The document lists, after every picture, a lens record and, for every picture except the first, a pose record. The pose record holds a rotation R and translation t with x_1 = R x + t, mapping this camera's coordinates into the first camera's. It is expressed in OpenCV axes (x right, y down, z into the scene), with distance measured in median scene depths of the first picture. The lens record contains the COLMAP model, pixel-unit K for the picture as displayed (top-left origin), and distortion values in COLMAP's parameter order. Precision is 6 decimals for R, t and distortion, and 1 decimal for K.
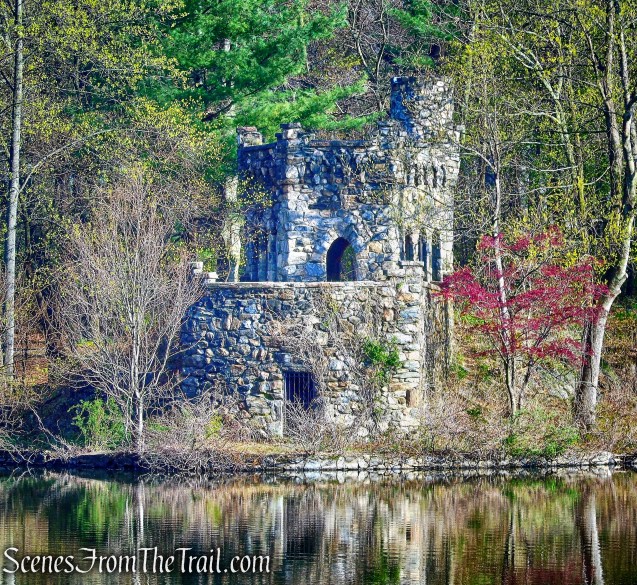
lens RADIAL K [[3801.6, 0, 318.6], [0, 3801.6, 292.5], [0, 0, 1]] dist [-0.343790, 0.000000]
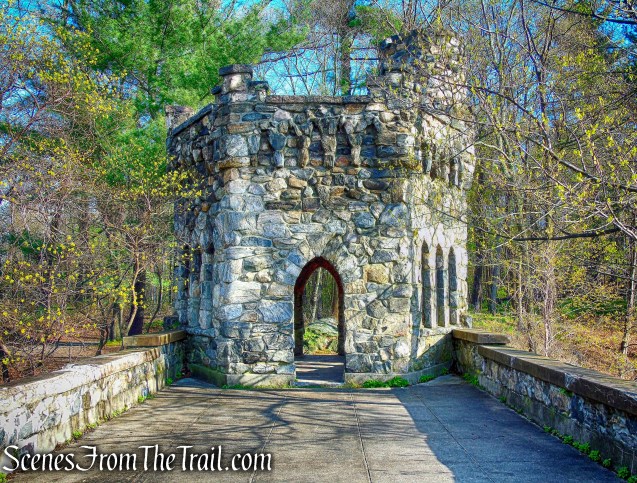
lens RADIAL K [[704.1, 0, 319.9], [0, 704.1, 241.5], [0, 0, 1]] dist [0.024610, 0.000000]
pose [[0.997092, 0.009999, 0.075553, -0.002349], [-0.005145, 0.997926, -0.064169, -0.009854], [-0.076038, 0.063593, 0.995075, 0.890689]]
